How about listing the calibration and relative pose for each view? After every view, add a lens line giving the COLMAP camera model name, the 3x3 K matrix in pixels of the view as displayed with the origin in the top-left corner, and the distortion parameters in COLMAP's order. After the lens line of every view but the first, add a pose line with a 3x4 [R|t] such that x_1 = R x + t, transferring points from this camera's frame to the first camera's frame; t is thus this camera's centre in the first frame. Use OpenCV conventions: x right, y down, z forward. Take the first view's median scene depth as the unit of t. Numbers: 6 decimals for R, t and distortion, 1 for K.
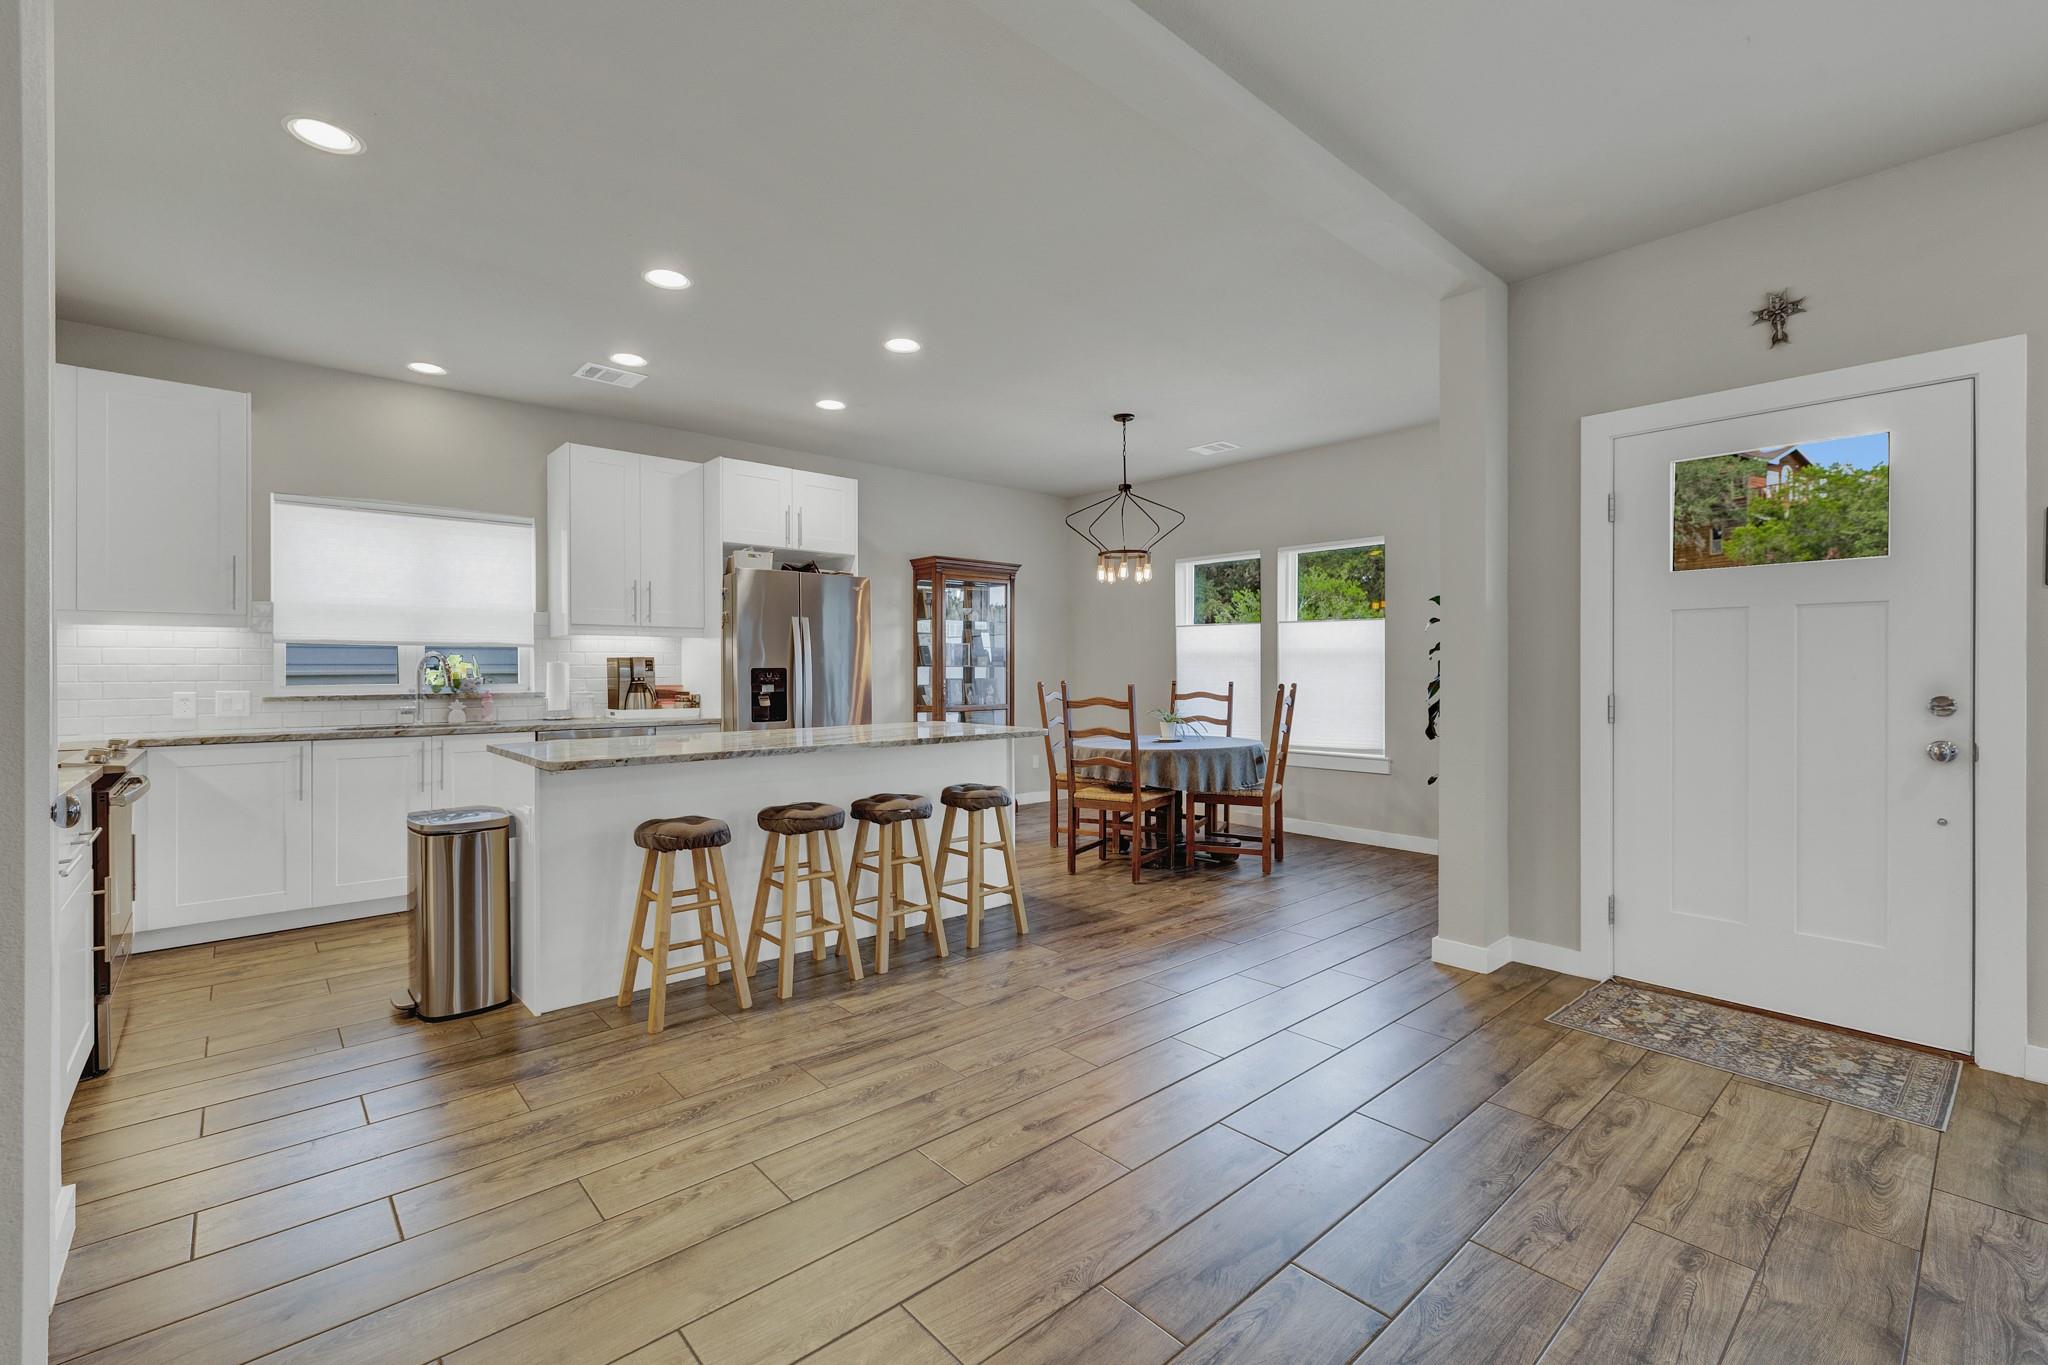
lens RADIAL K [[871.9, 0, 1015.0], [0, 871.9, 679.0], [0, 0, 1]] dist [0.005208, -0.000123]
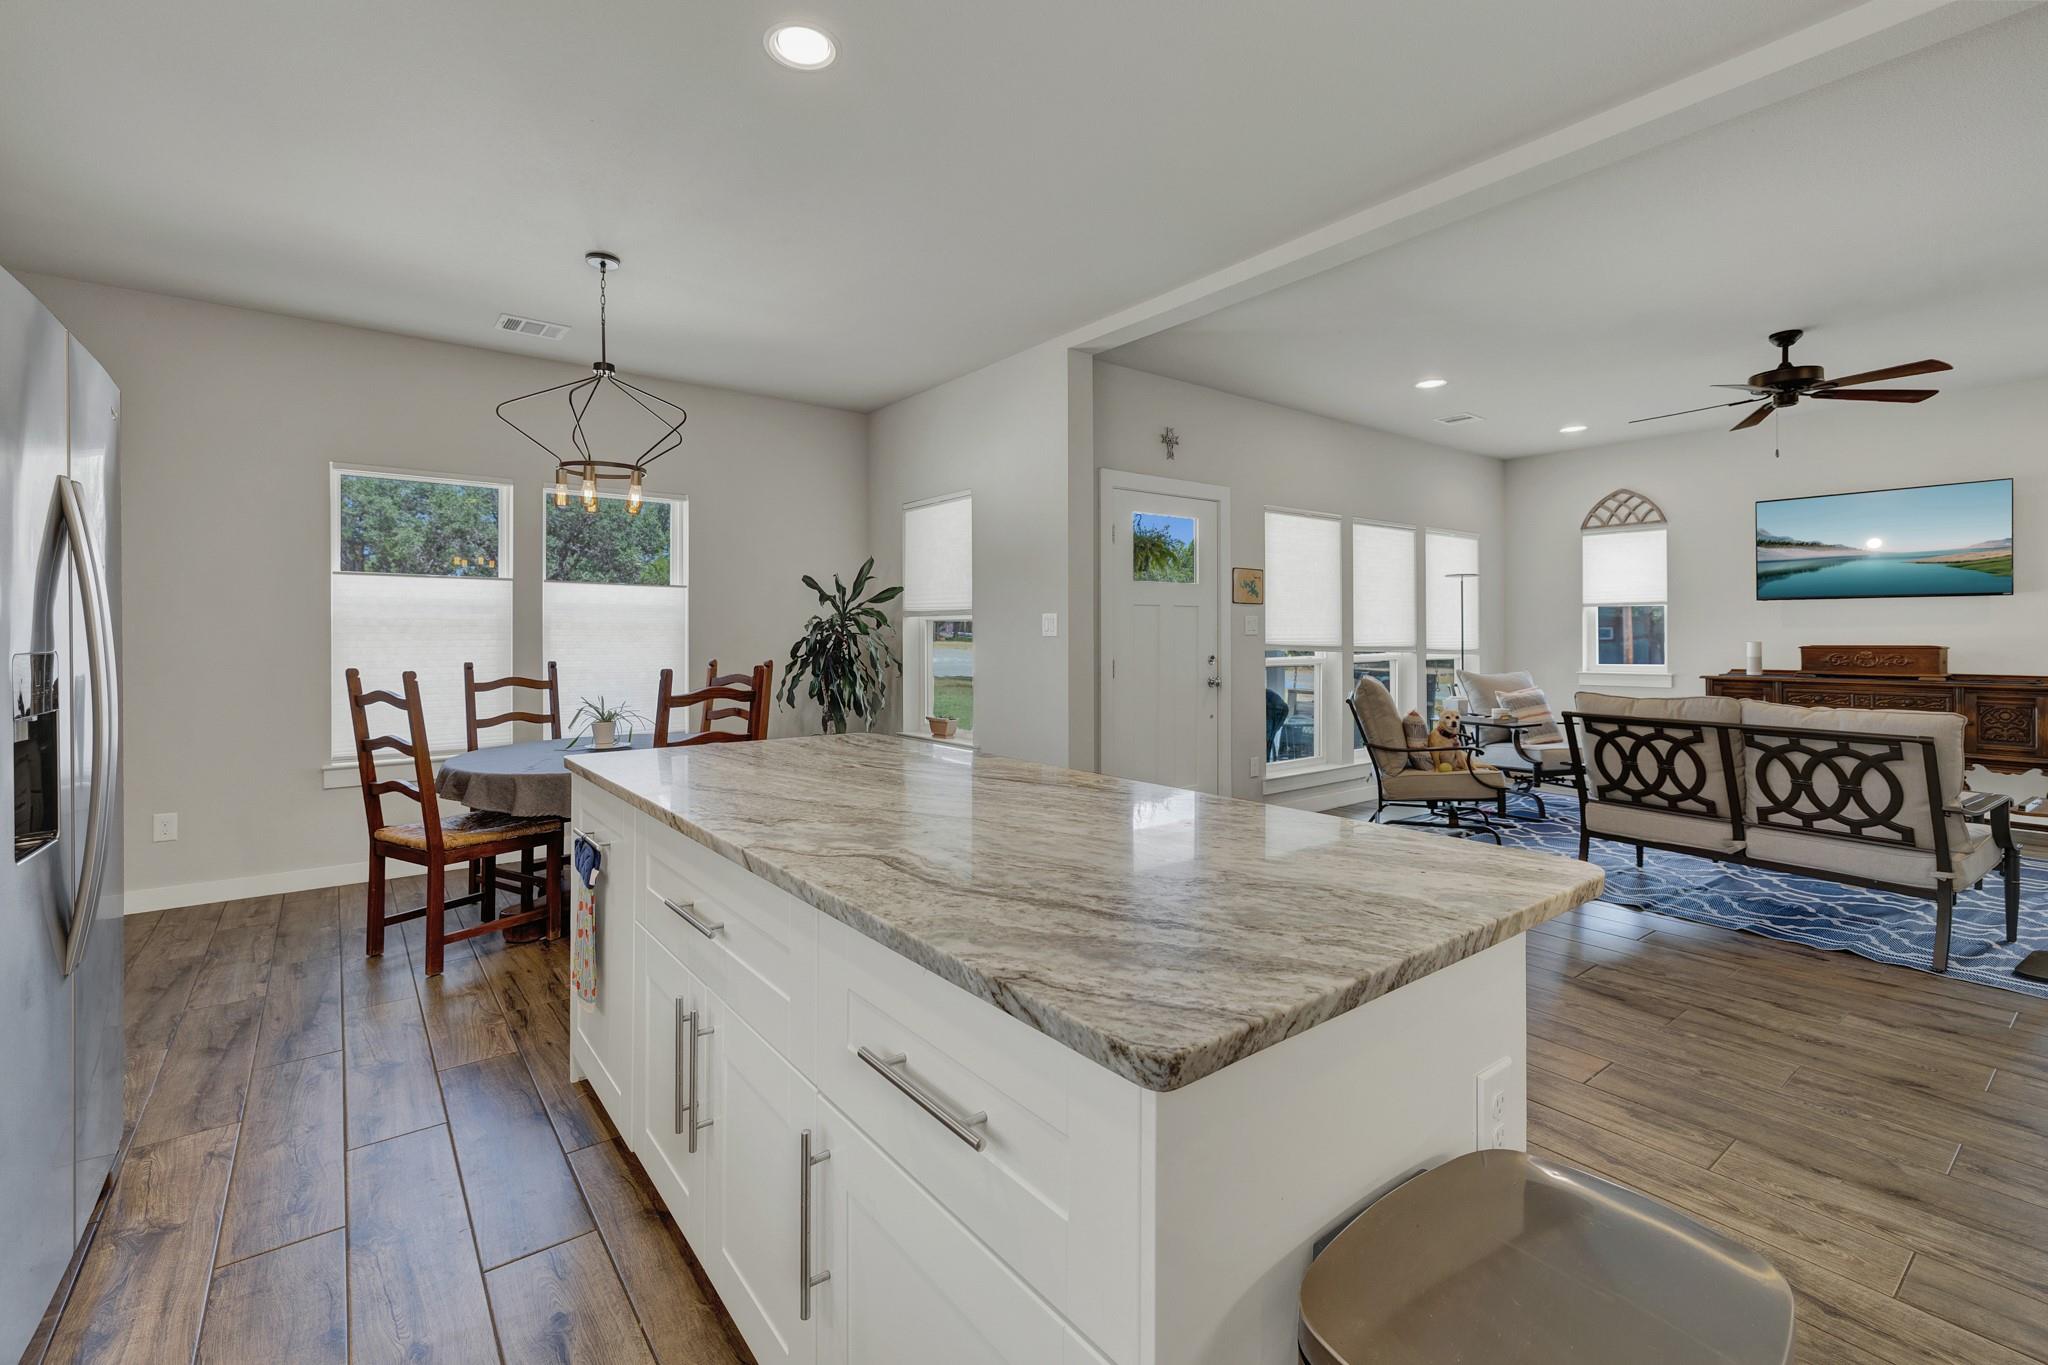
lens RADIAL K [[895.8, 0, 1003.8], [0, 895.8, 633.6], [0, 0, 1]] dist [0.004774, 0.000179]
pose [[0.069933, 0.001229, 0.997551, -0.943994], [0.011579, 0.999931, -0.002043, -0.027439], [-0.997485, 0.011694, 0.069914, 1.195305]]
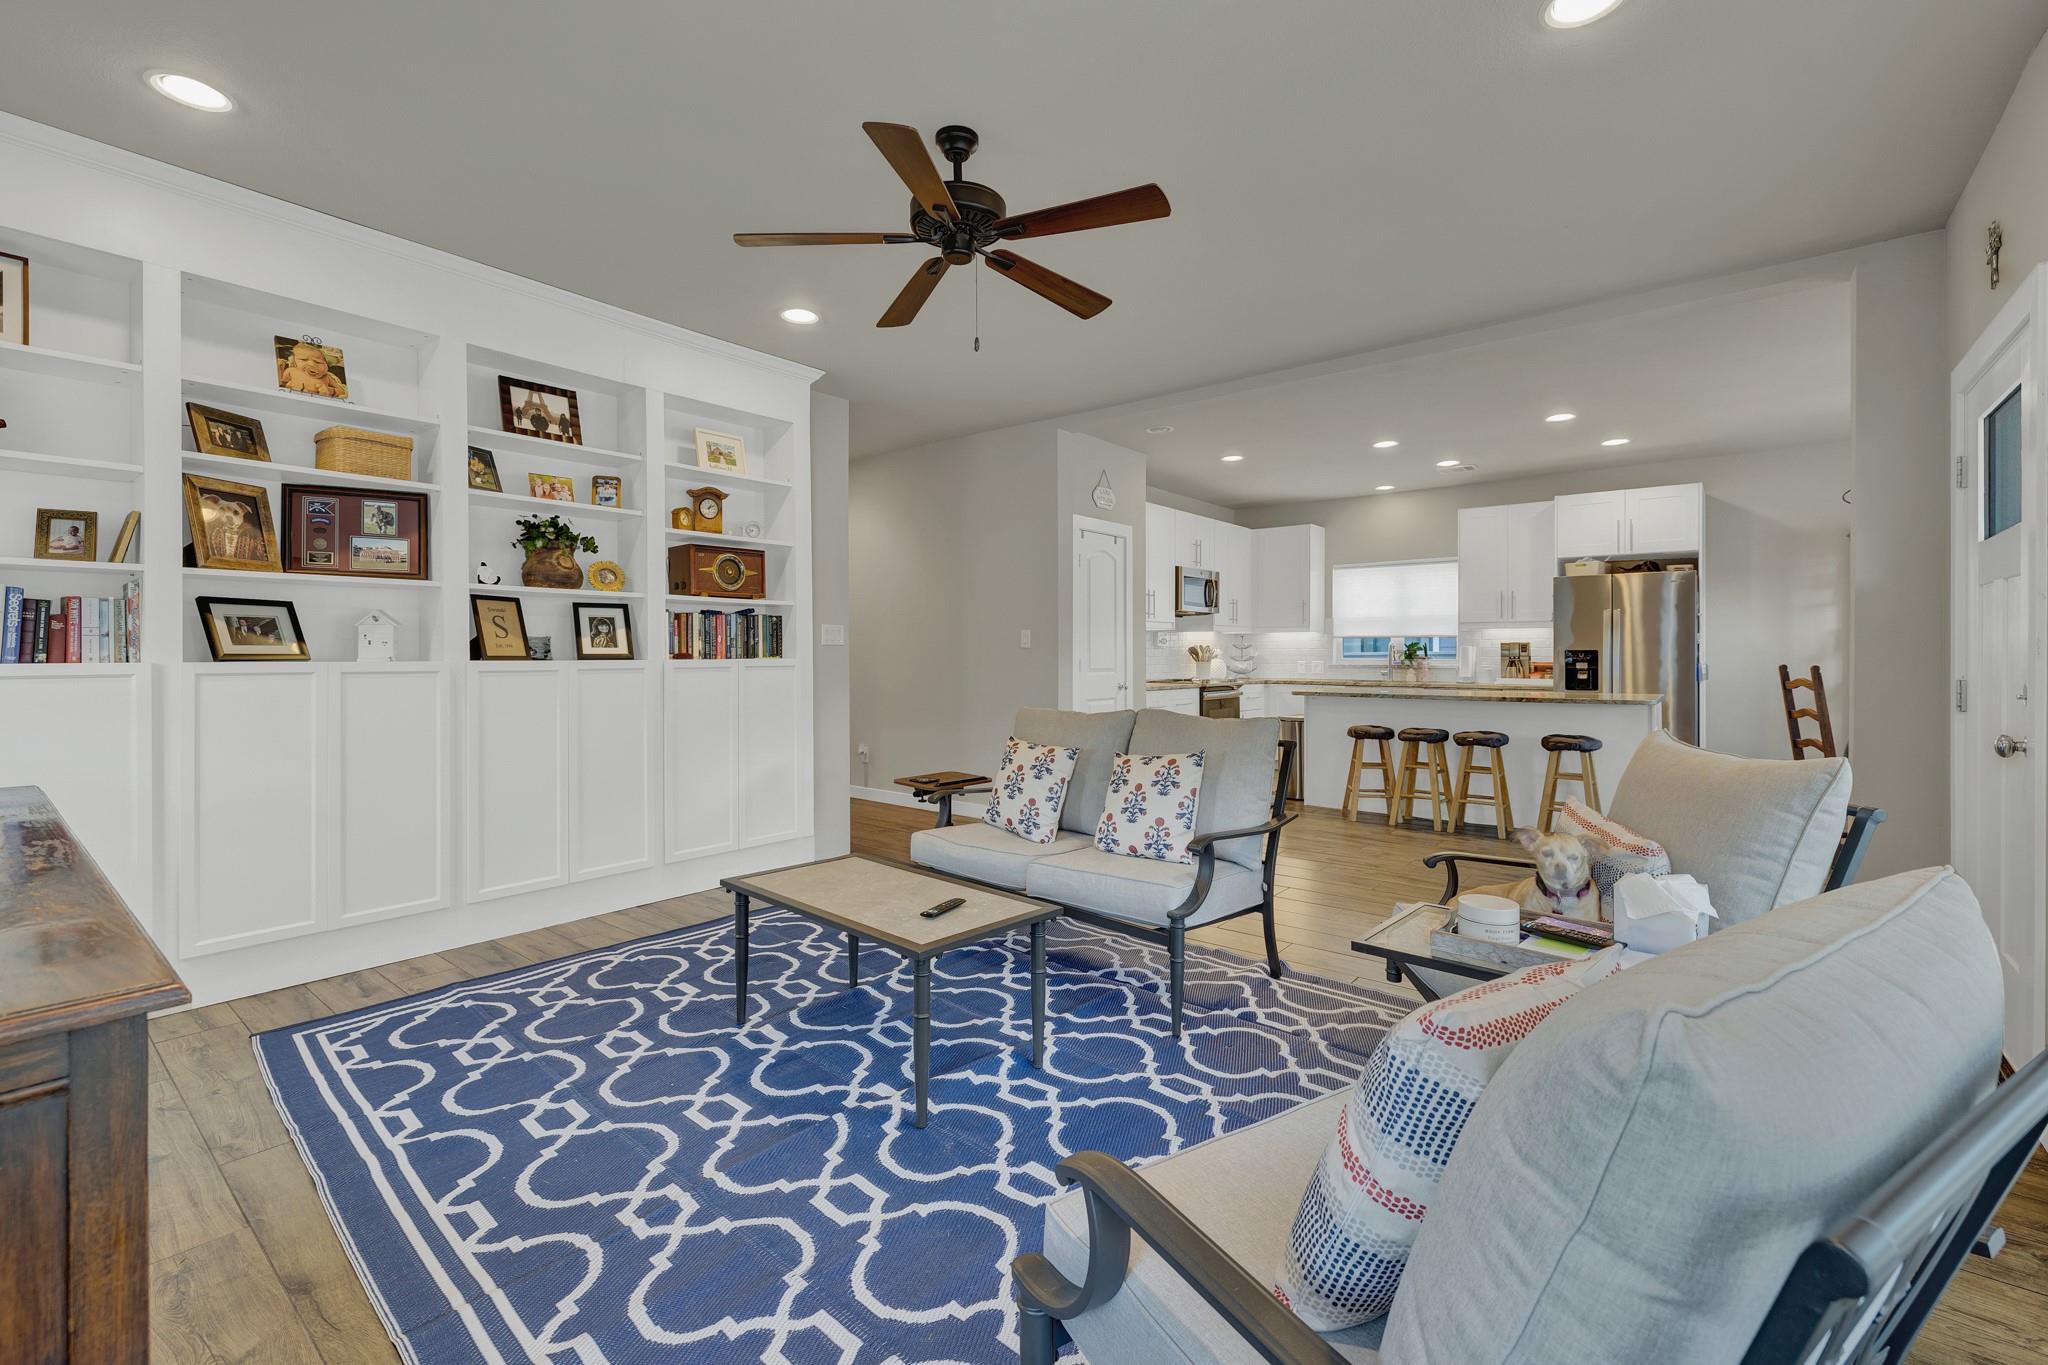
lens RADIAL K [[895.8, 0, 1003.8], [0, 895.8, 633.6], [0, 0, 1]] dist [0.004774, 0.000179]
pose [[0.156844, -0.018744, -0.987445, 1.638768], [-0.007504, 0.999768, -0.020170, -0.005710], [0.987595, 0.010573, 0.156667, -0.147241]]
